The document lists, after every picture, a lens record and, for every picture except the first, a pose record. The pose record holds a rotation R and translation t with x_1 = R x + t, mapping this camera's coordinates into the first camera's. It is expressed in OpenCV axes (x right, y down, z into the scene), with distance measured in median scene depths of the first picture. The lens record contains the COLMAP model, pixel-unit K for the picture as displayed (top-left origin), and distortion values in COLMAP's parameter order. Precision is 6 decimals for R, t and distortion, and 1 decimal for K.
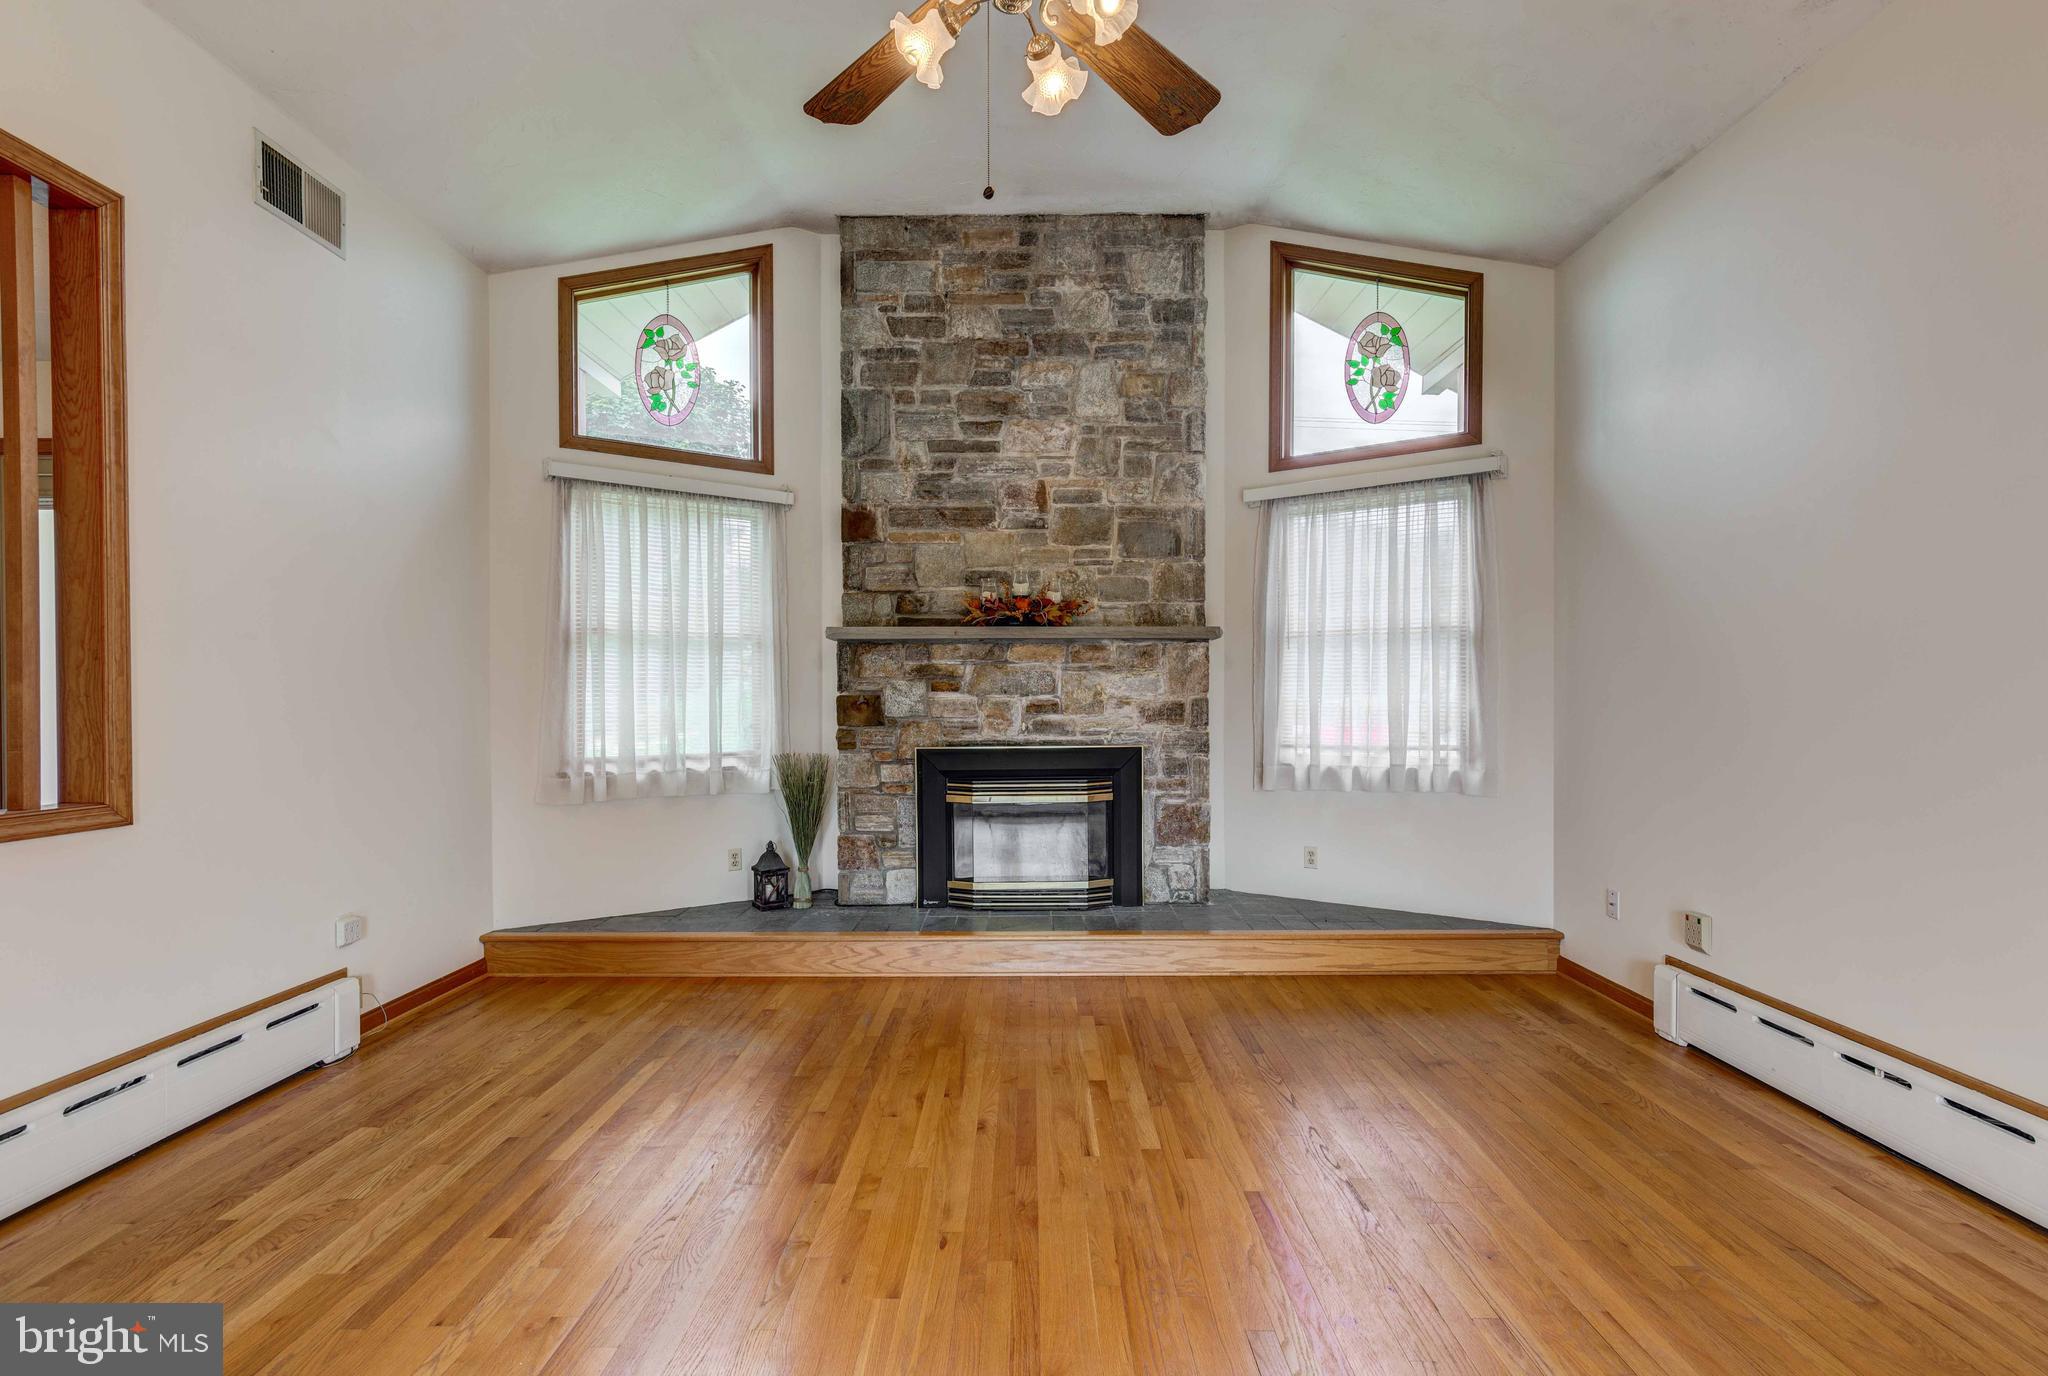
lens RADIAL K [[938.3, 0, 1026.8], [0, 938.3, 708.4], [0, 0, 1]] dist [0.015808, -0.007807]
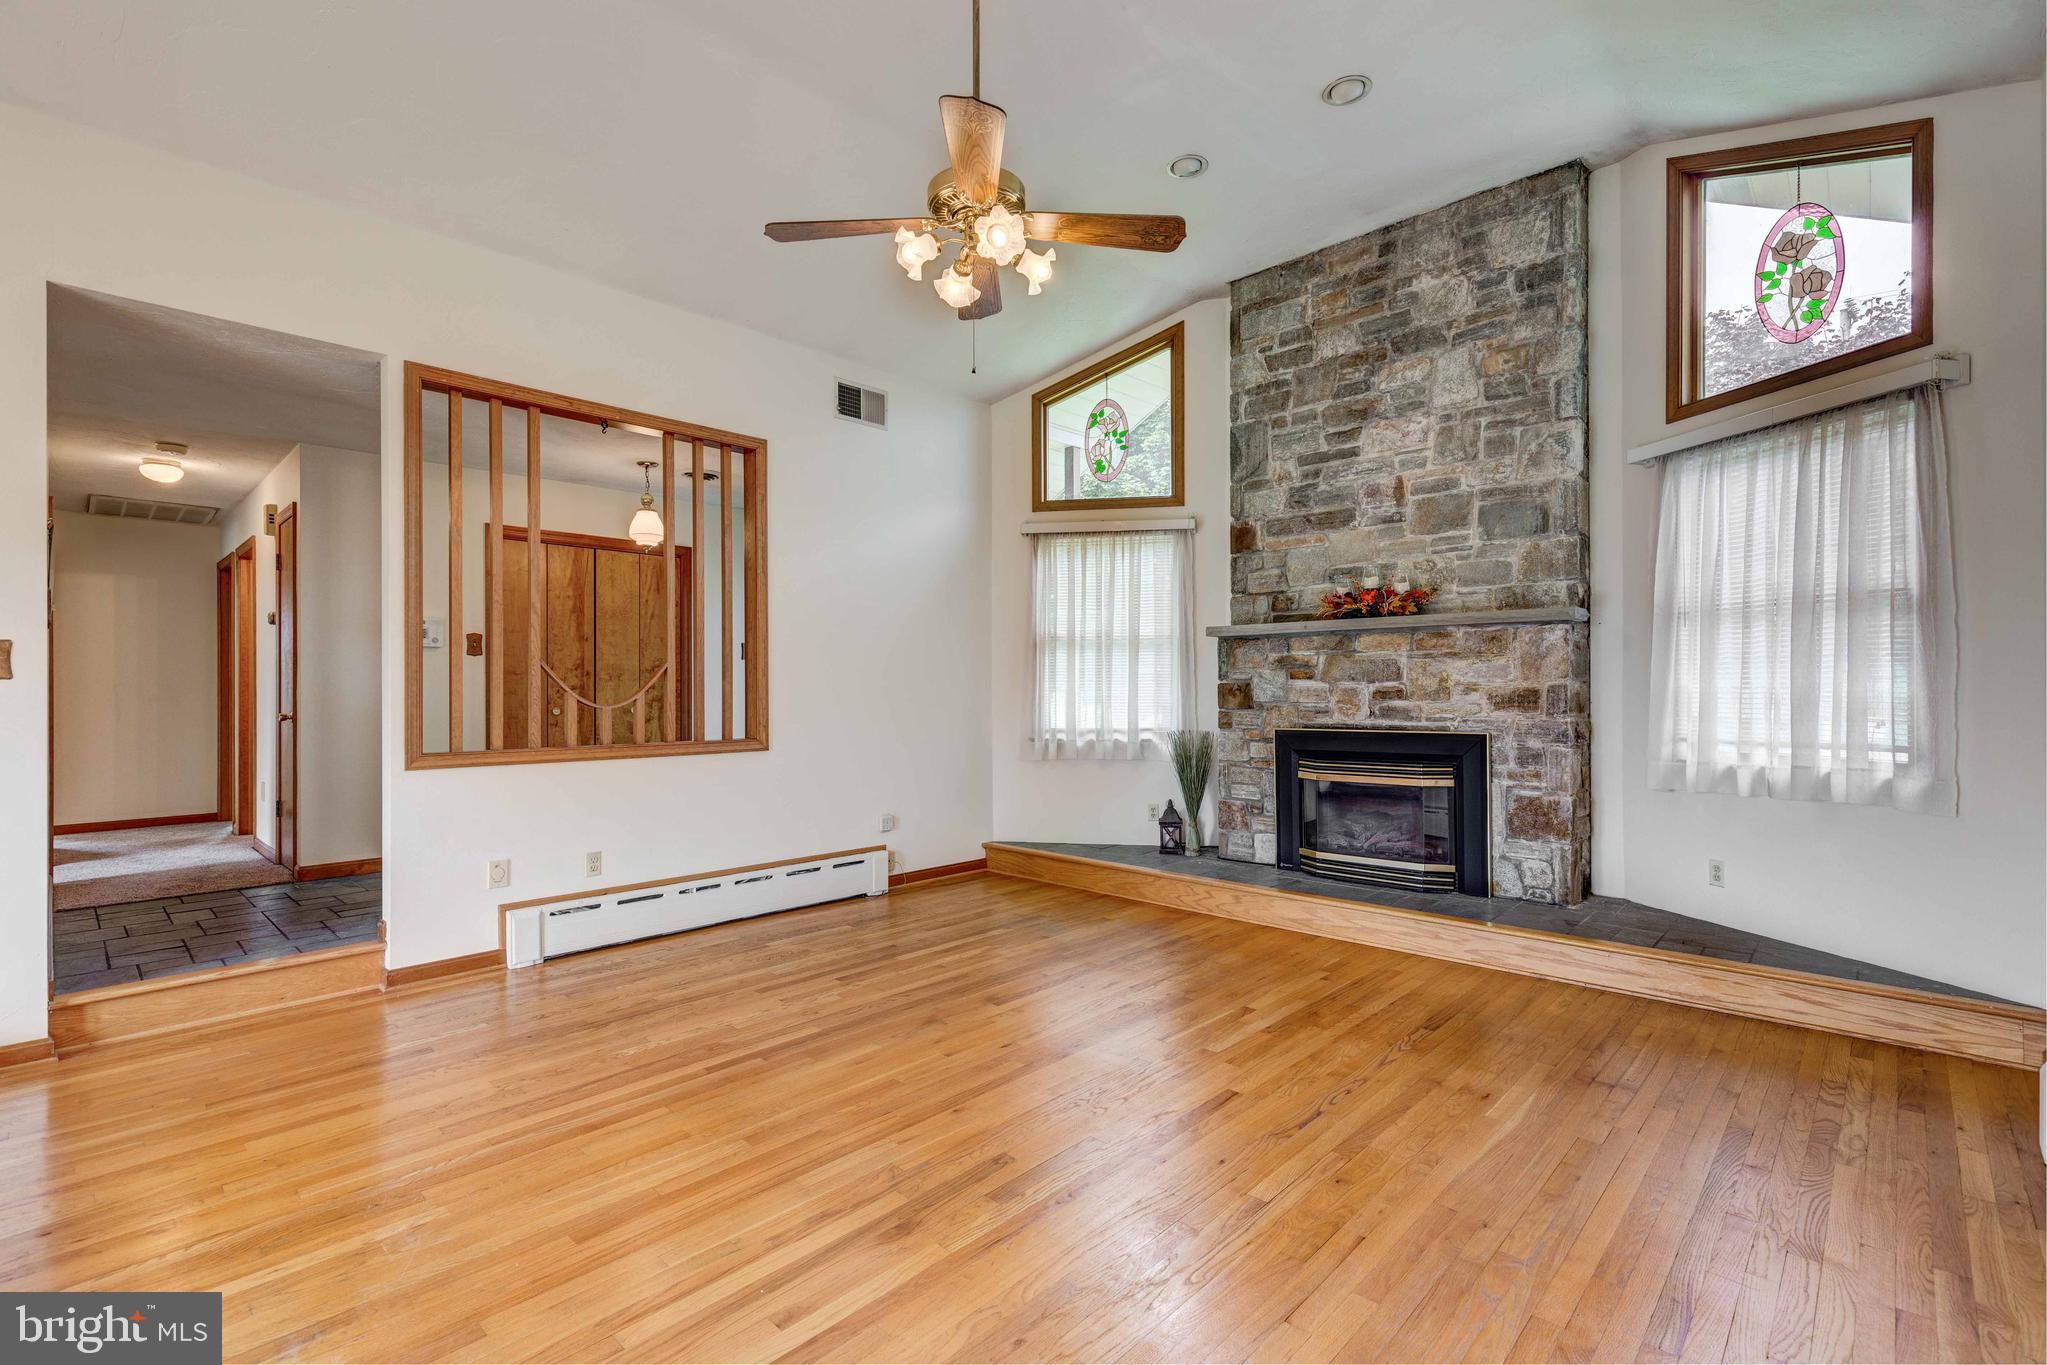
lens RADIAL K [[921.3, 0, 1025.7], [0, 921.3, 690.0], [0, 0, 1]] dist [0.009341, -0.001165]
pose [[0.727857, 0.000245, -0.685729, 0.428549], [-0.002971, 0.999992, -0.002796, -0.001158], [0.685723, 0.004072, 0.727852, -0.028755]]
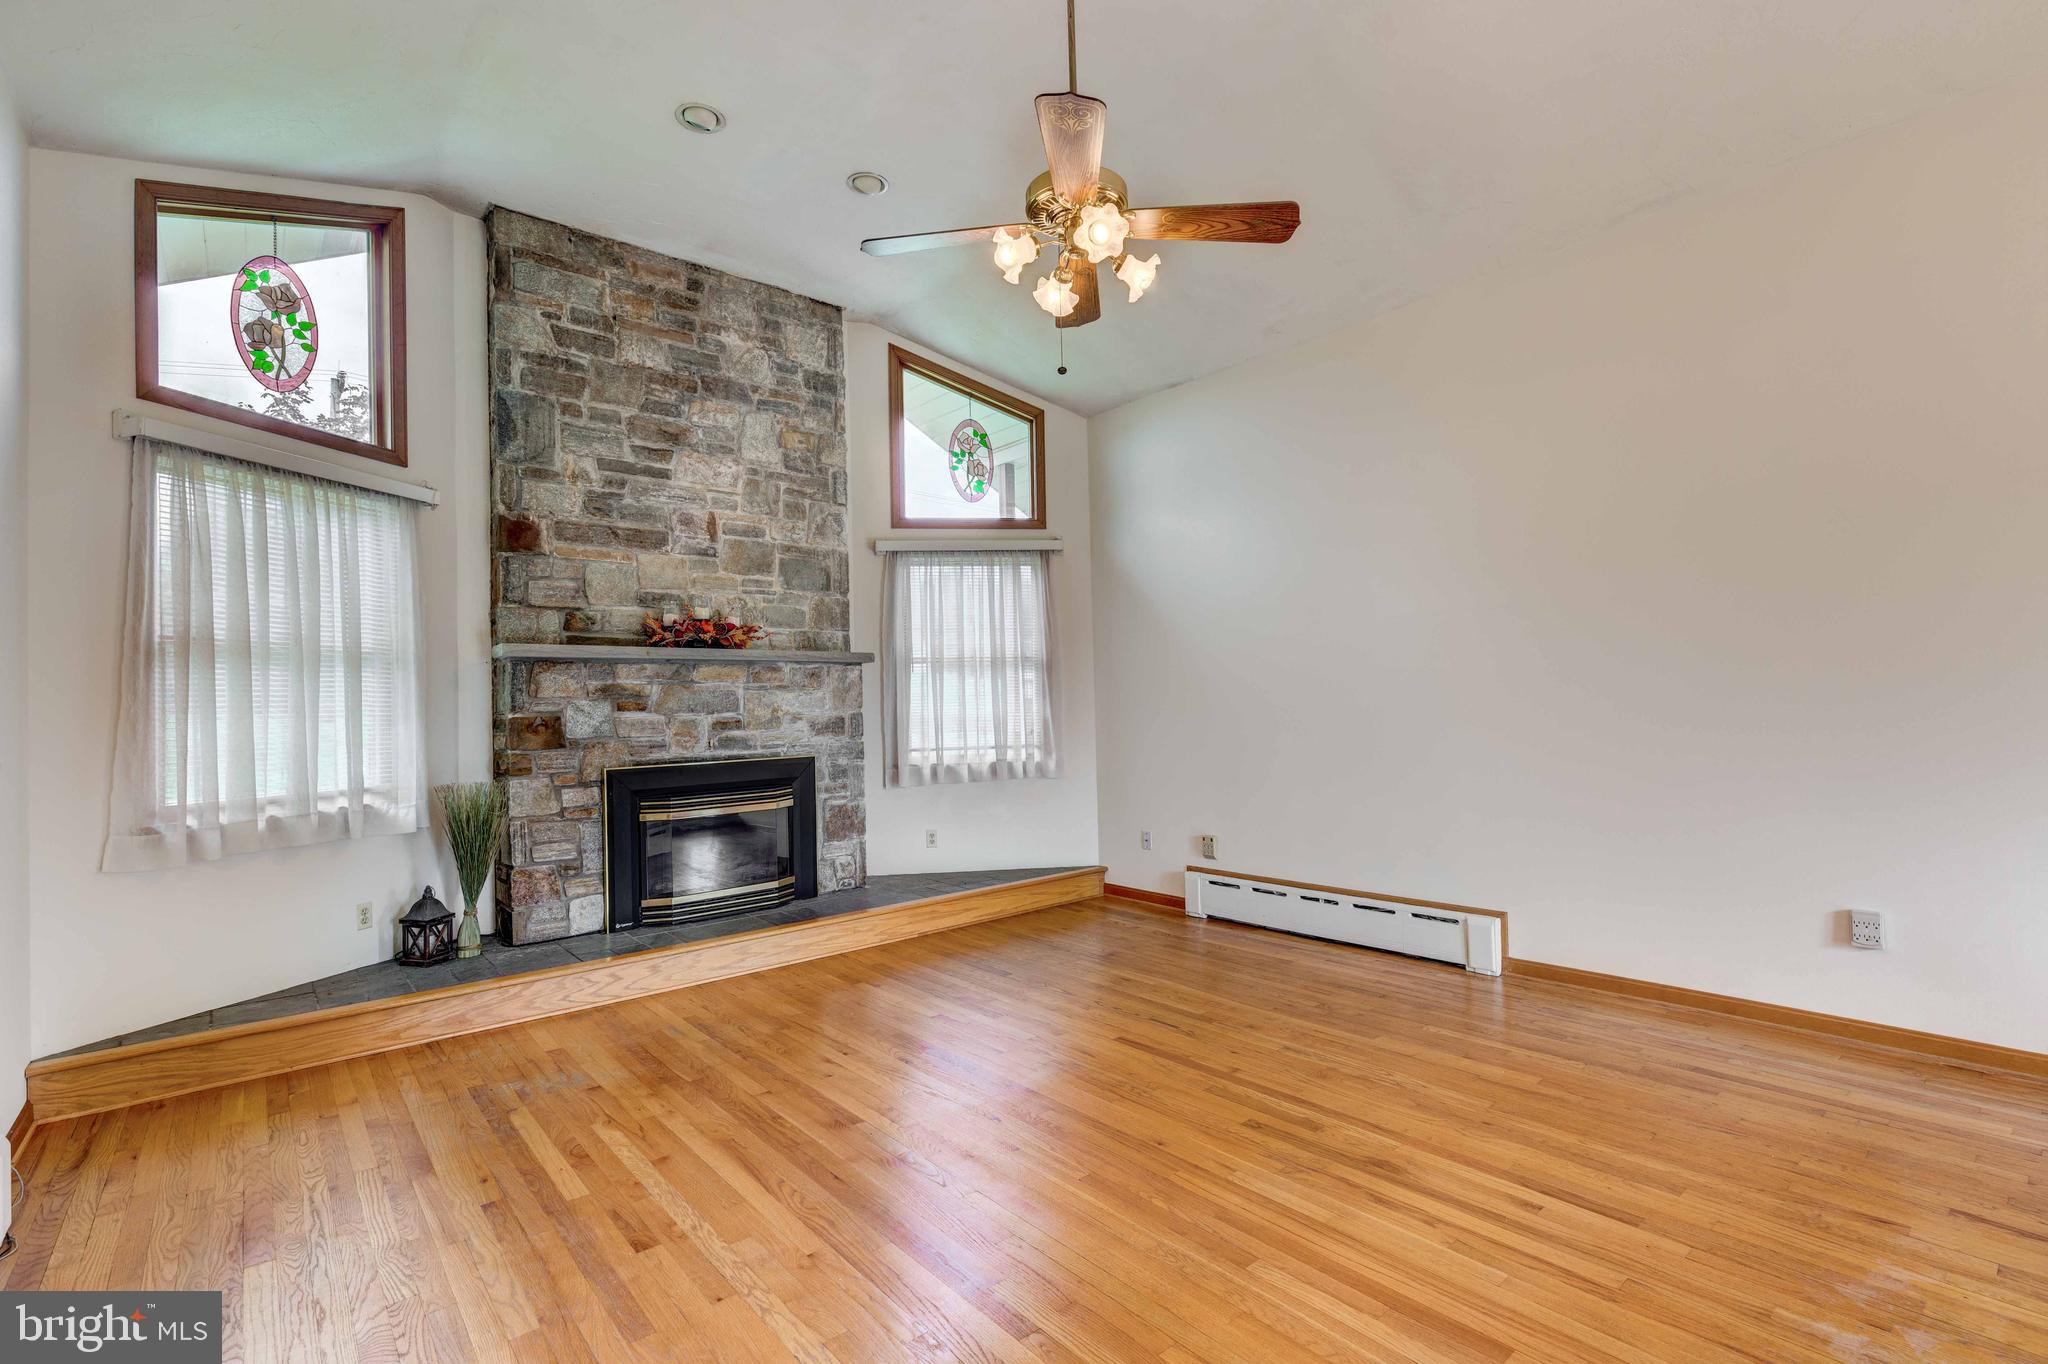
lens RADIAL K [[921.8, 0, 1026.2], [0, 921.8, 689.5], [0, 0, 1]] dist [0.009341, -0.001165]
pose [[0.760508, -0.002676, 0.649323, -0.405875], [0.028463, 0.999168, -0.029219, -0.000284], [-0.648704, 0.040703, 0.759952, -0.021364]]
